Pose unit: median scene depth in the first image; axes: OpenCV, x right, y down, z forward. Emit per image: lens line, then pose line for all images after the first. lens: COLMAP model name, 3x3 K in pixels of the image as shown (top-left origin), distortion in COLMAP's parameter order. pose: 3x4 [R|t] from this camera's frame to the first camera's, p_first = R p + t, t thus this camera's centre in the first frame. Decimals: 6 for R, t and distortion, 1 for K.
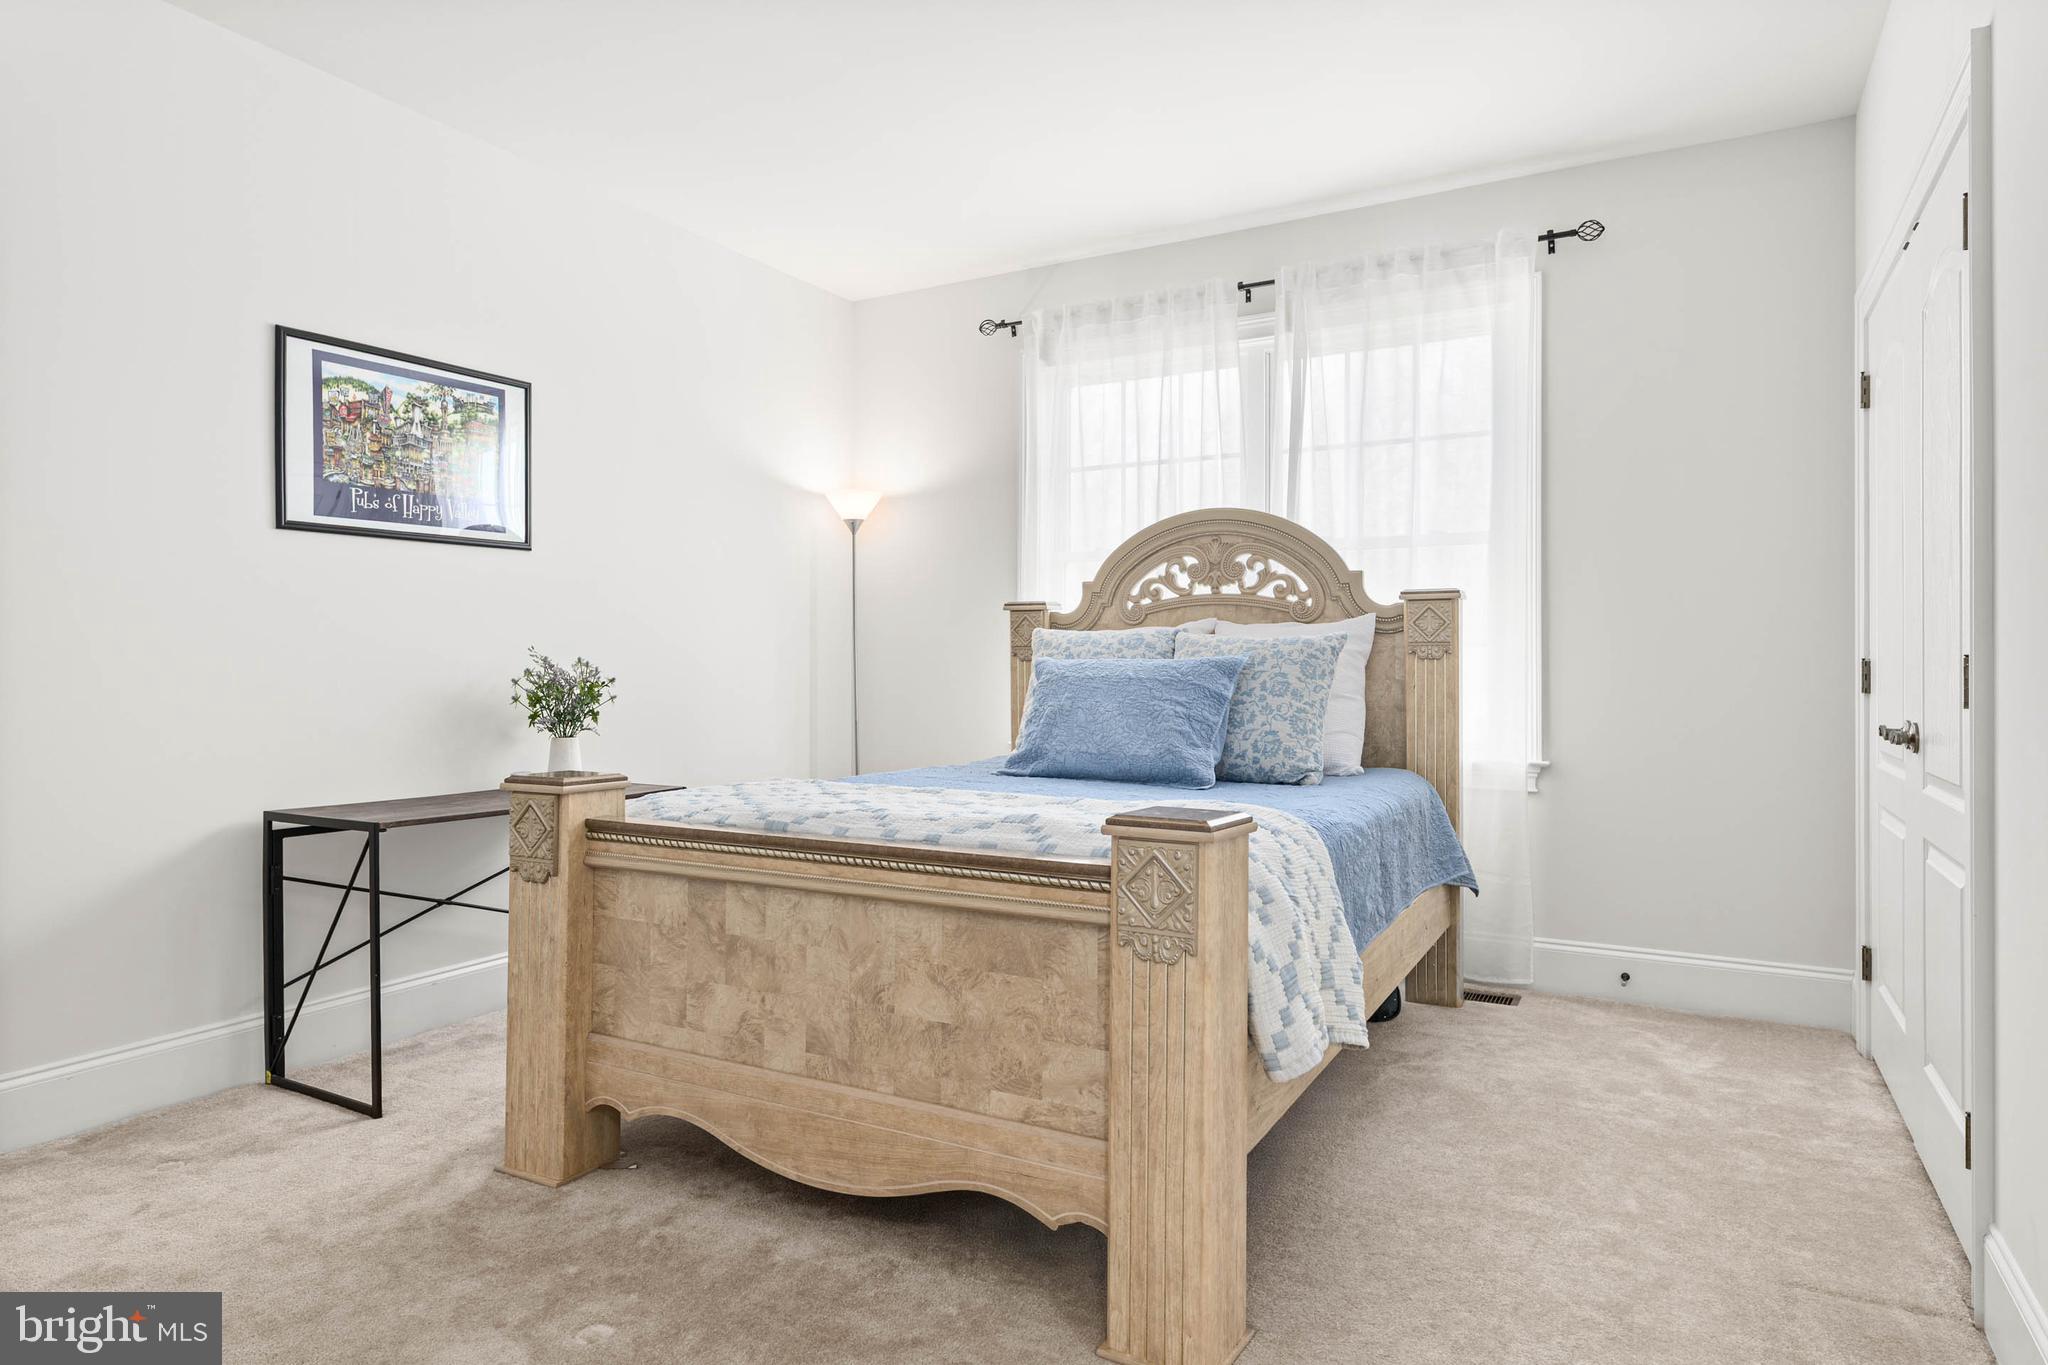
lens RADIAL K [[1182.1, 0, 1026.9], [0, 1182.1, 689.3], [0, 0, 1]] dist [-0.000137, -0.001320]
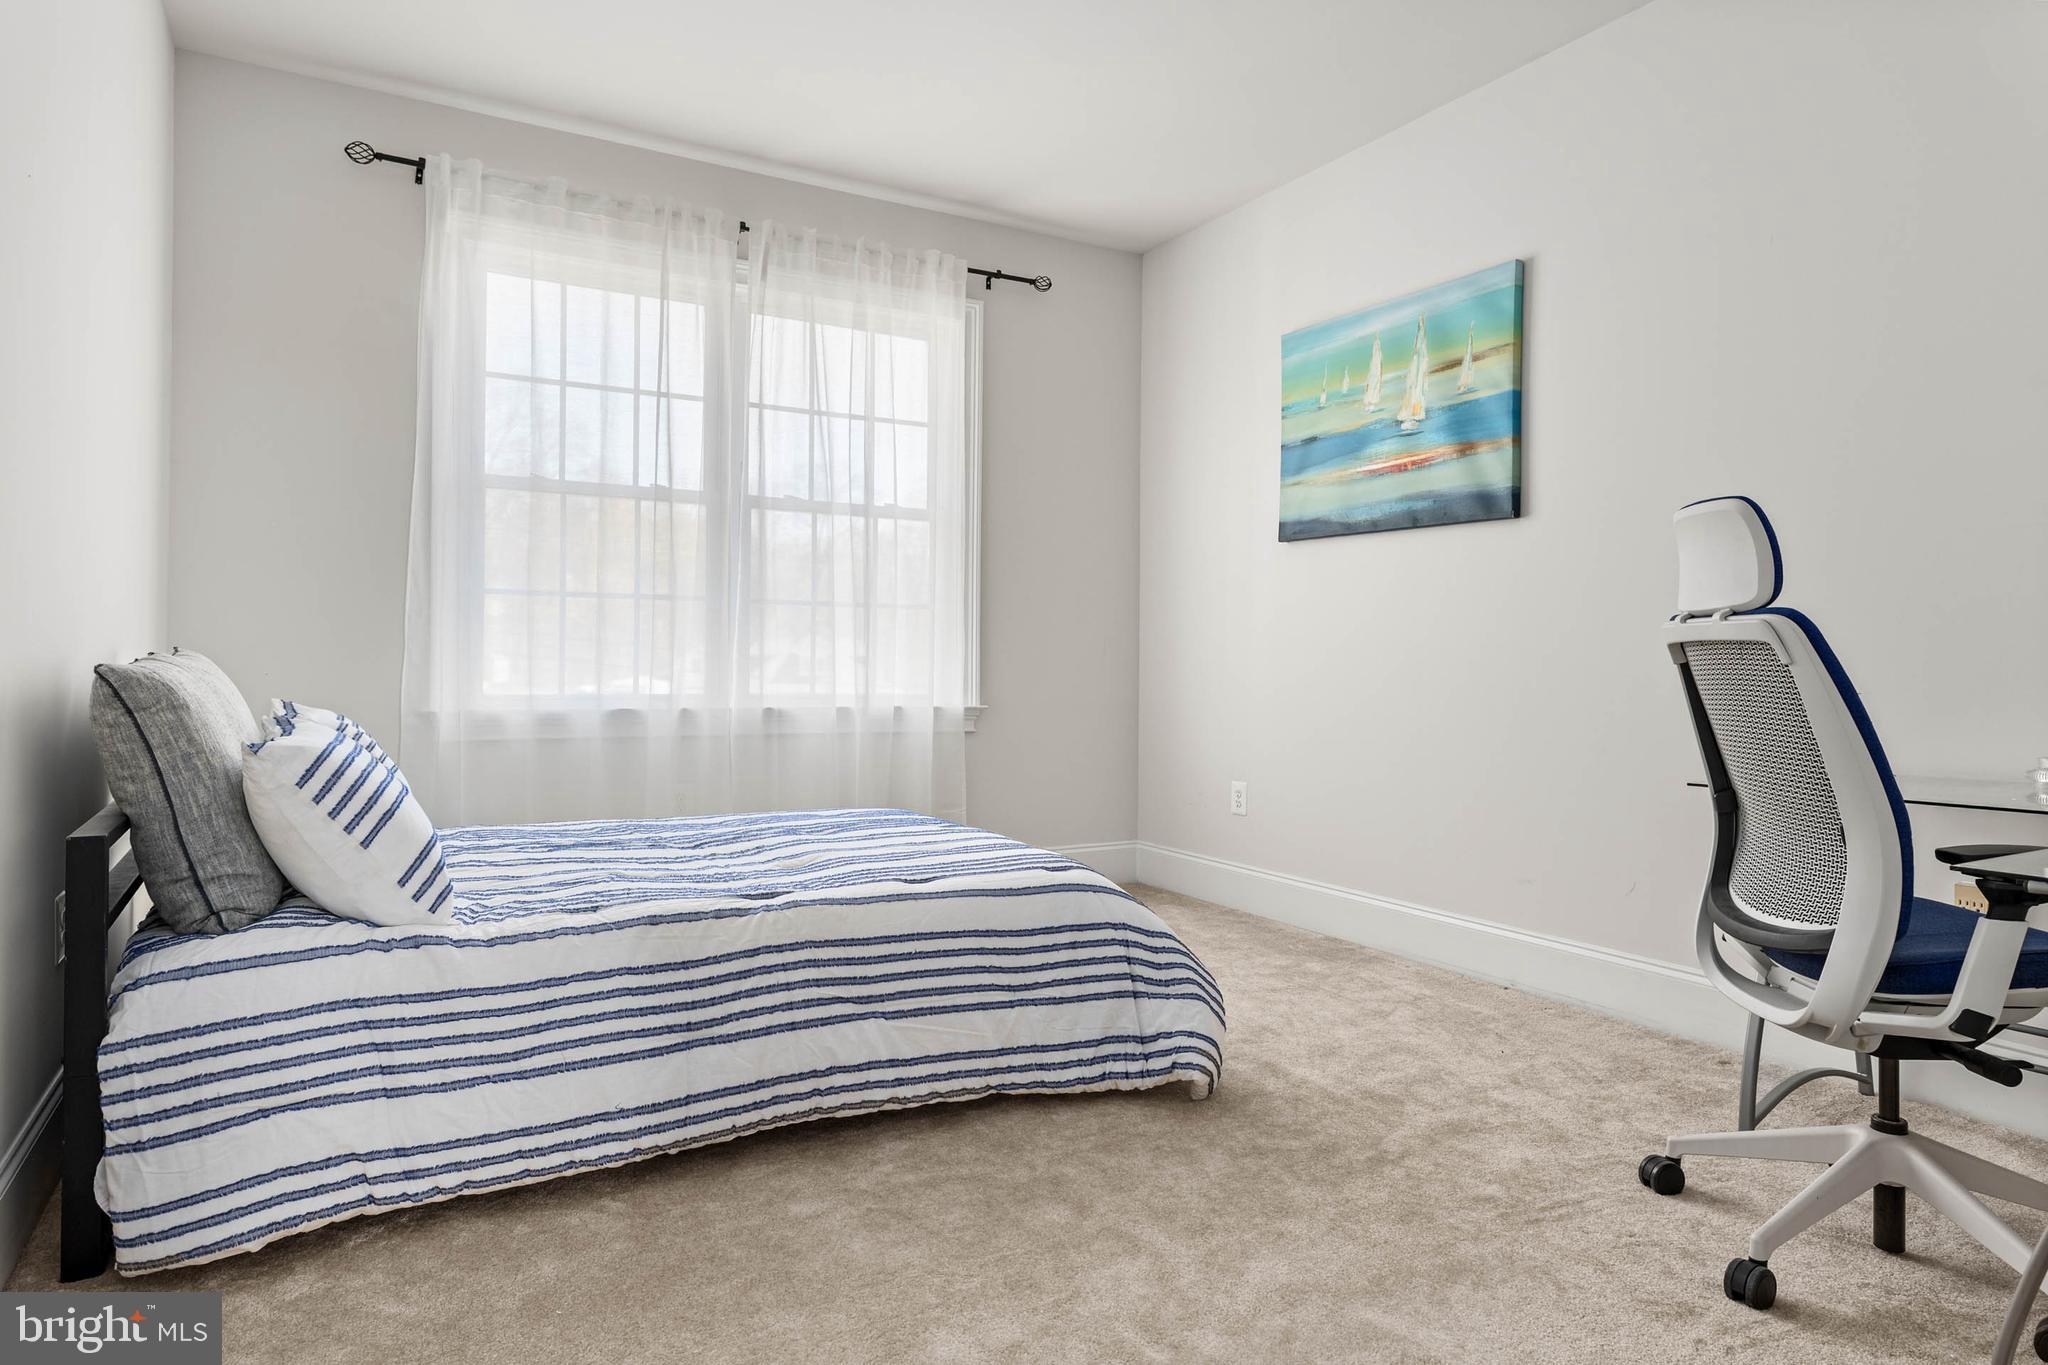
lens RADIAL K [[1182.1, 0, 1023.2], [0, 1182.1, 667.5], [0, 0, 1]] dist [-0.000137, -0.001320]
pose [[0.514263, -0.017722, 0.857449, -0.580186], [-0.005189, 0.999704, 0.023775, -0.007335], [-0.857617, -0.016676, 0.514019, 0.329560]]
